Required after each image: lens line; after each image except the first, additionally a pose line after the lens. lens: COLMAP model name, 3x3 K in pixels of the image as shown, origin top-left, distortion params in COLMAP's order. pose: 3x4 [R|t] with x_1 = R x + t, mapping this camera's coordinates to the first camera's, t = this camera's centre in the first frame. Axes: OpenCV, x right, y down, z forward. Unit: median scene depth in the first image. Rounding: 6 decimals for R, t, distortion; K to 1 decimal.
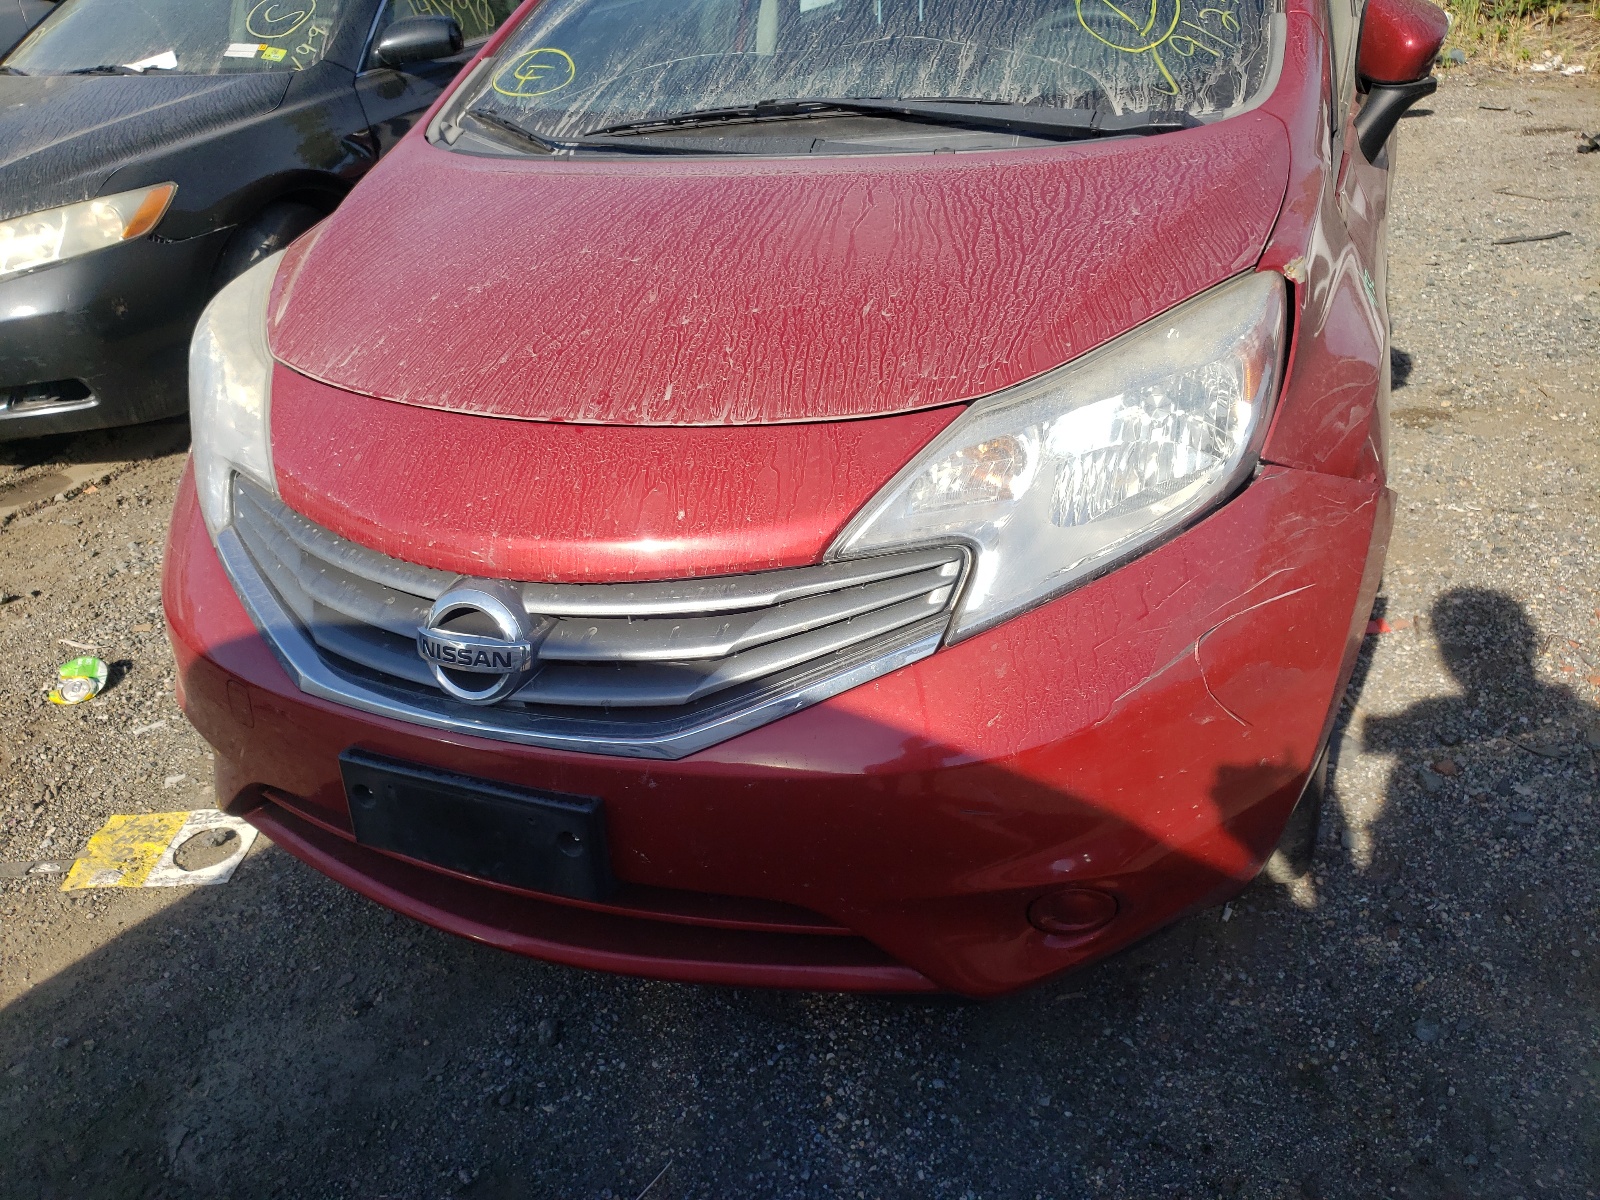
lens RADIAL K [[1218.4, 0, 798.7], [0, 1218.4, 595.5], [0, 0, 1]] dist [0.036558, -0.010551]
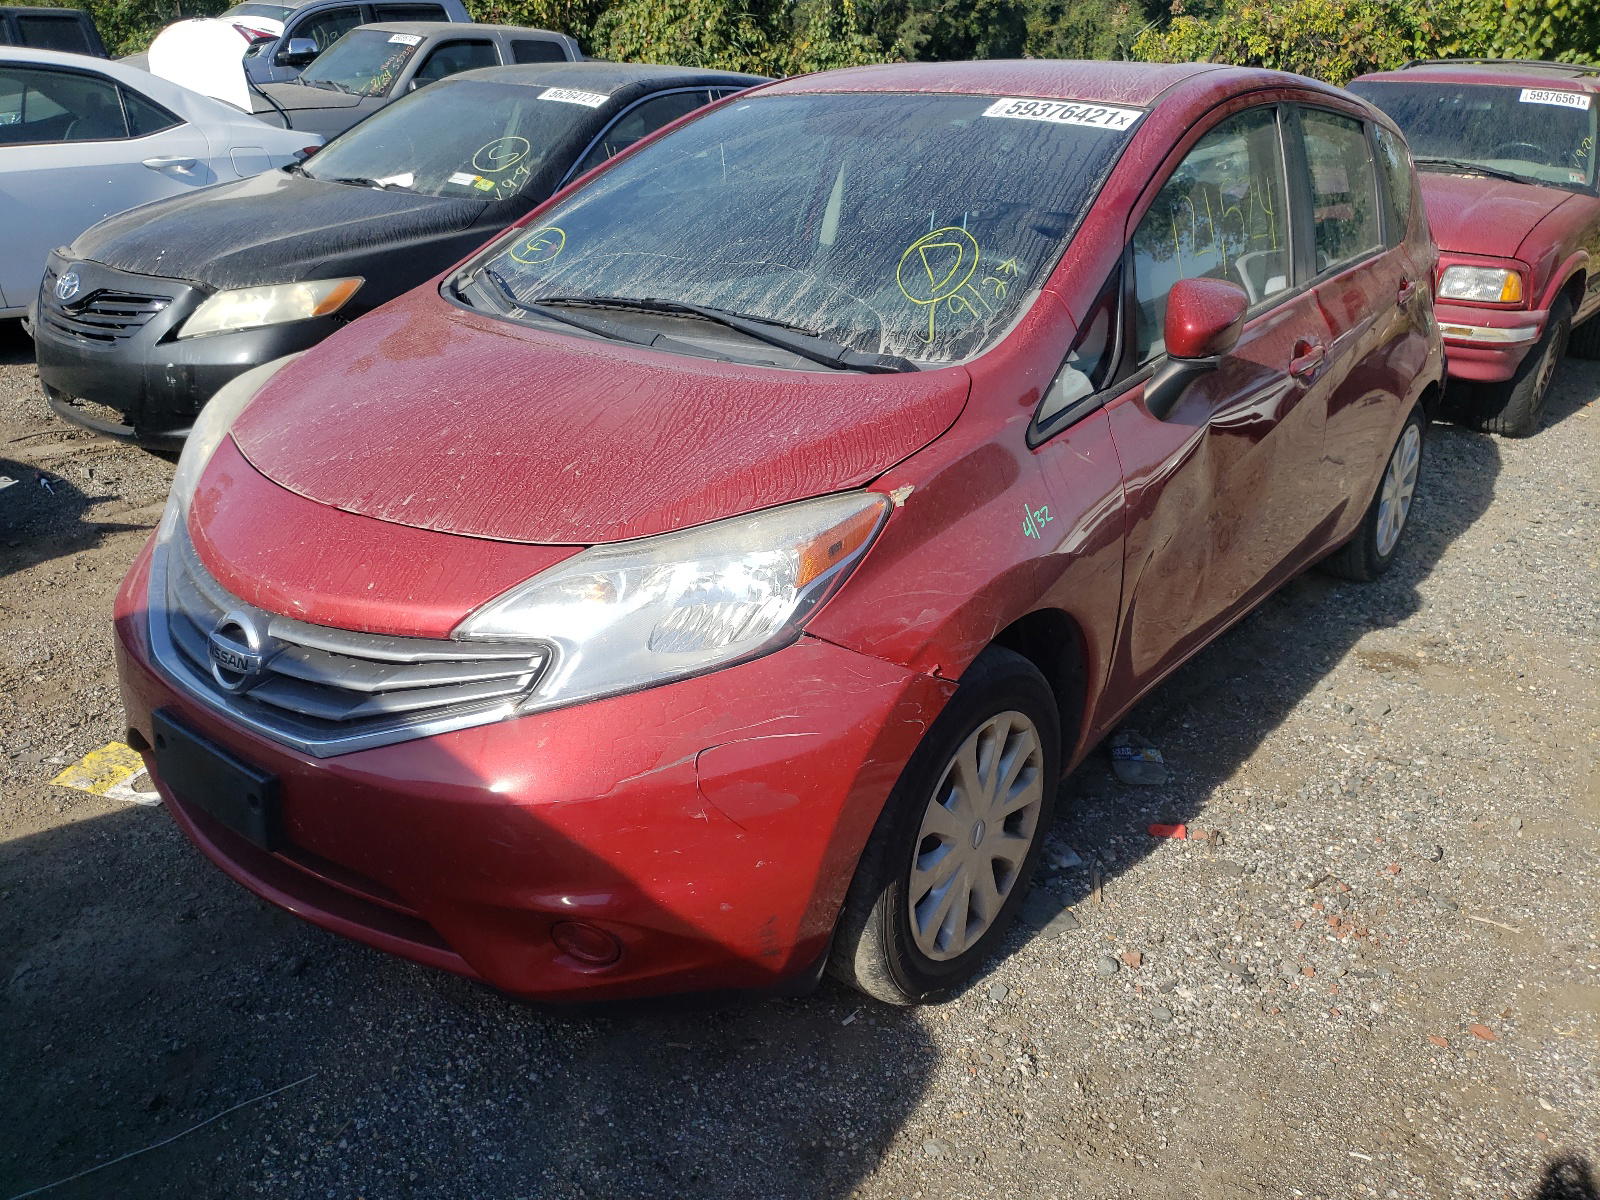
lens RADIAL K [[1218.4, 0, 793.7], [0, 1218.4, 605.7], [0, 0, 1]] dist [0.036558, -0.010551]
pose [[0.958593, 0.192684, -0.209693, 0.476018], [-0.210349, 0.975445, -0.065266, -0.039348], [0.191969, 0.106673, 0.975586, -0.194919]]
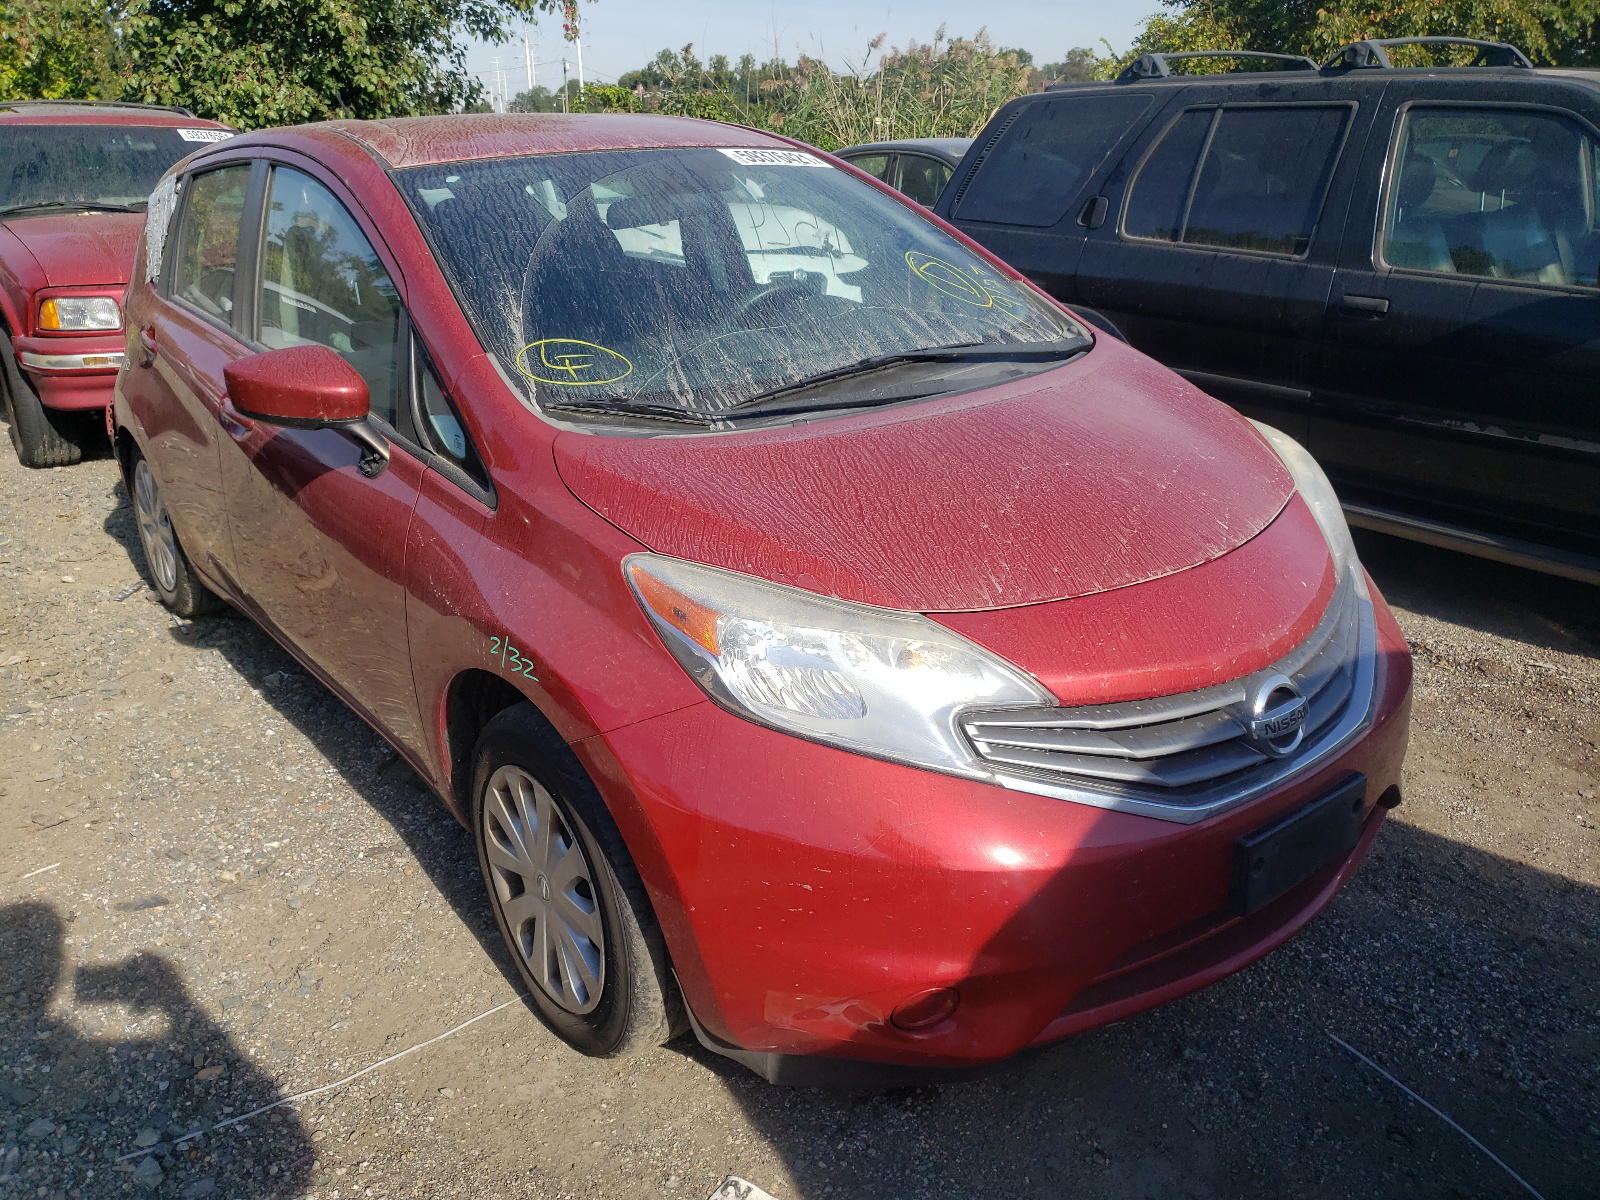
lens RADIAL K [[1218.4, 0, 791.8], [0, 1218.4, 590.8], [0, 0, 1]] dist [0.036558, -0.010551]
pose [[0.500589, -0.254032, 0.827574, -1.265073], [0.398762, 0.916181, 0.040025, -0.278515], [-0.768375, 0.309969, 0.559928, 0.442096]]
